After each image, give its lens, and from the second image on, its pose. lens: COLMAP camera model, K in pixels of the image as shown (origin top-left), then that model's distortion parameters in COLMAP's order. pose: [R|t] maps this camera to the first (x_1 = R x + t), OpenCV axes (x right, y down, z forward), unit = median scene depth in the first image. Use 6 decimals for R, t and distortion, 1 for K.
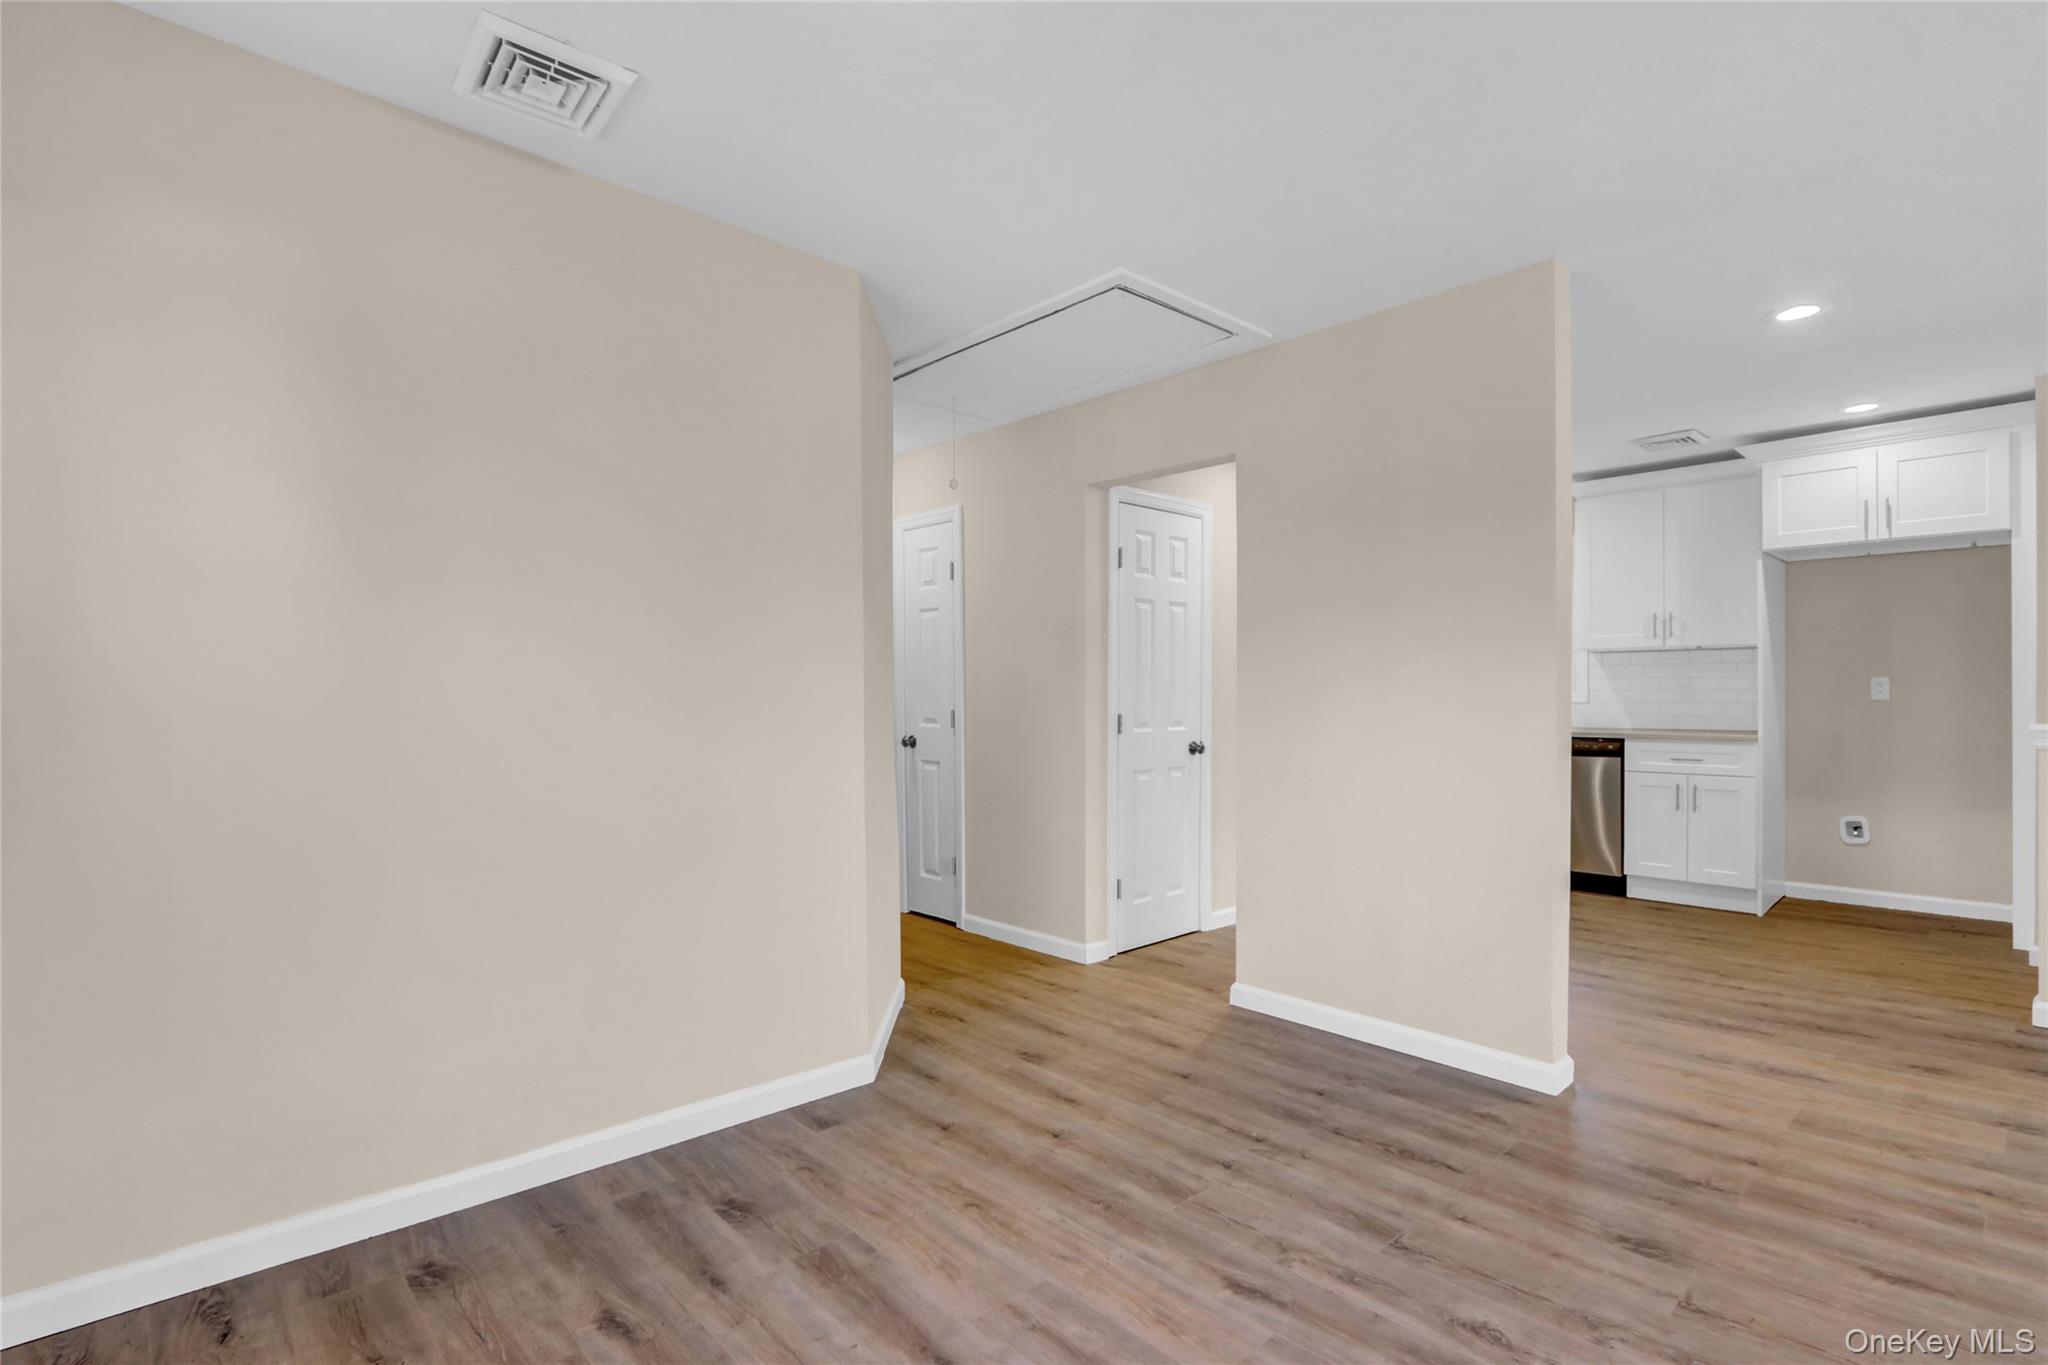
lens RADIAL K [[969.7, 0, 1029.6], [0, 969.7, 697.6], [0, 0, 1]] dist [-0.023827, 0.006747]
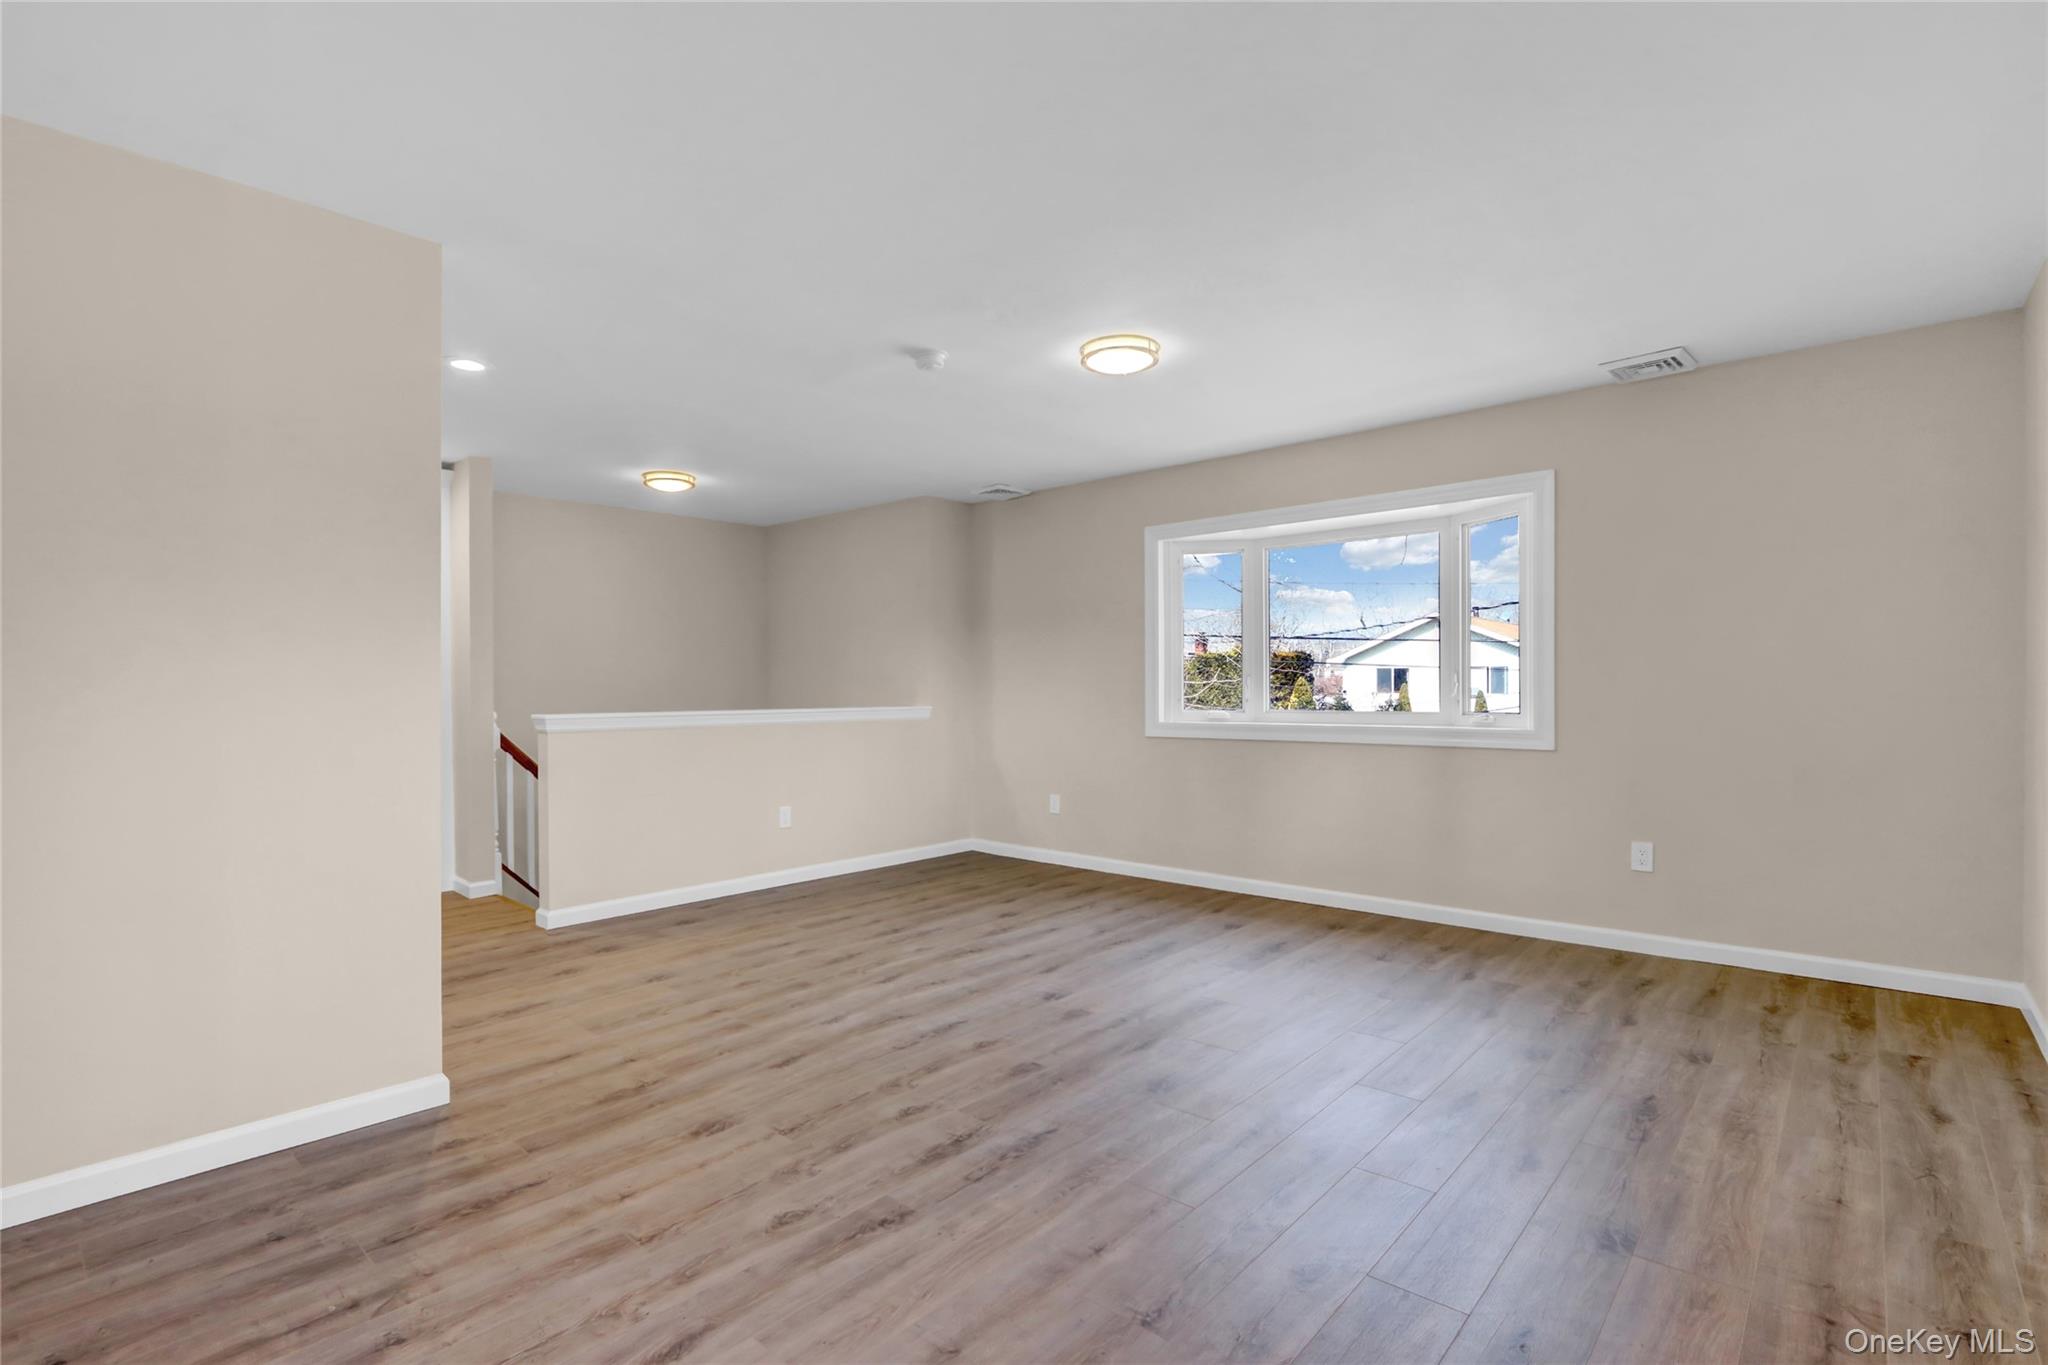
lens RADIAL K [[950.9, 0, 1011.0], [0, 950.9, 700.2], [0, 0, 1]] dist [-0.019173, 0.005538]
pose [[-0.083463, -0.006009, 0.996493, -0.314355], [0.008671, 0.999940, 0.006756, 0.002805], [-0.996473, 0.009204, -0.083405, 0.352527]]
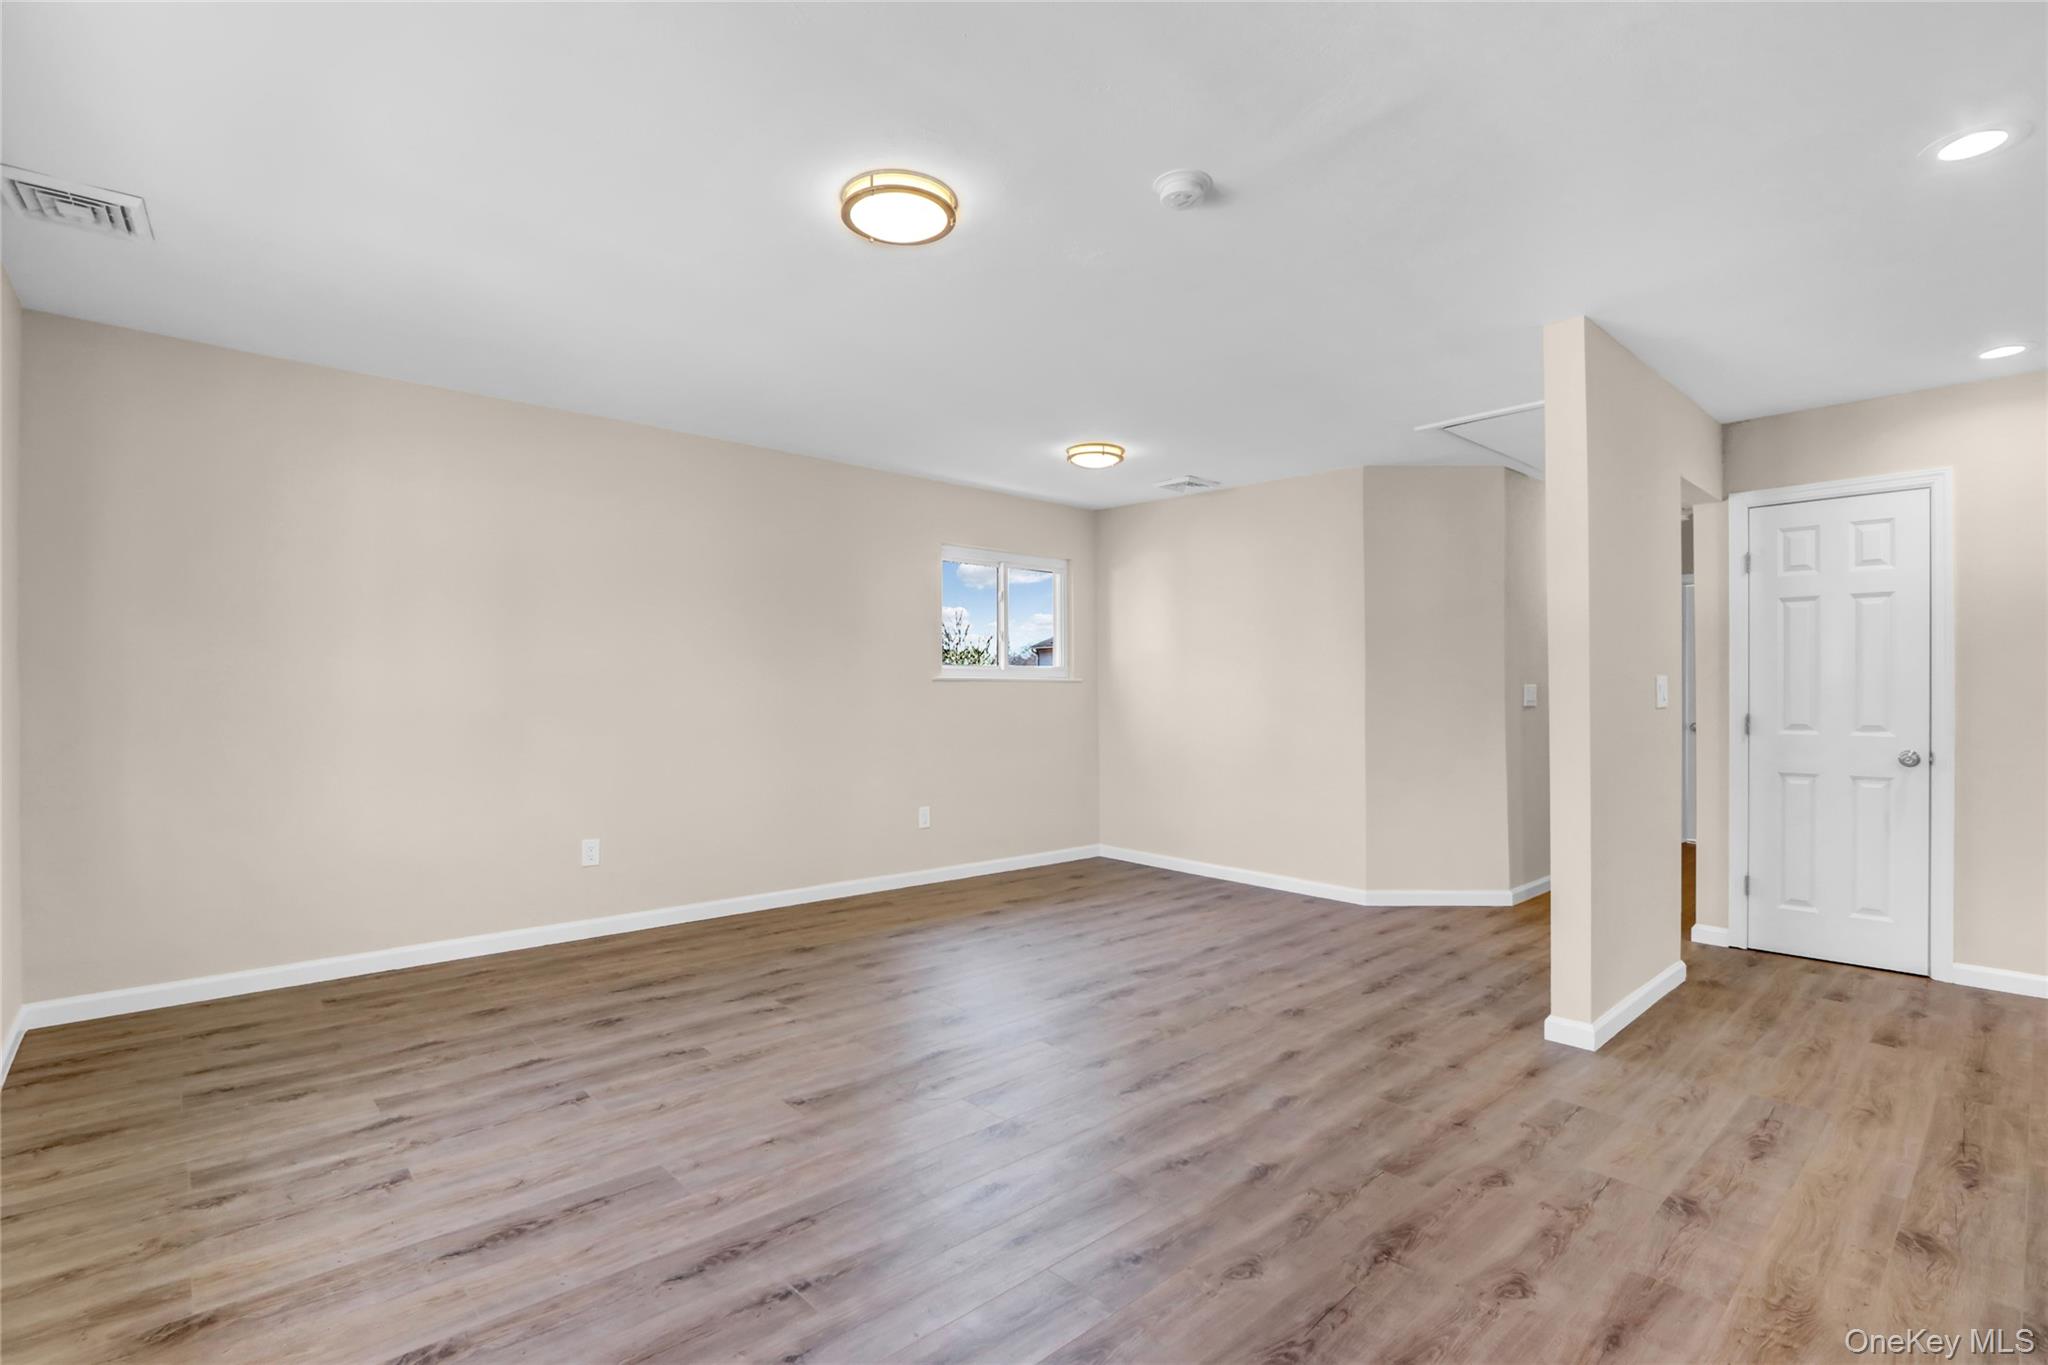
lens RADIAL K [[950.9, 0, 1011.0], [0, 950.9, 700.2], [0, 0, 1]] dist [-0.019173, 0.005538]
pose [[-0.018210, 0.008725, -0.999796, 1.188865], [-0.004127, 0.999953, 0.008801, -0.004540], [0.999826, 0.004287, -0.018173, 0.255947]]
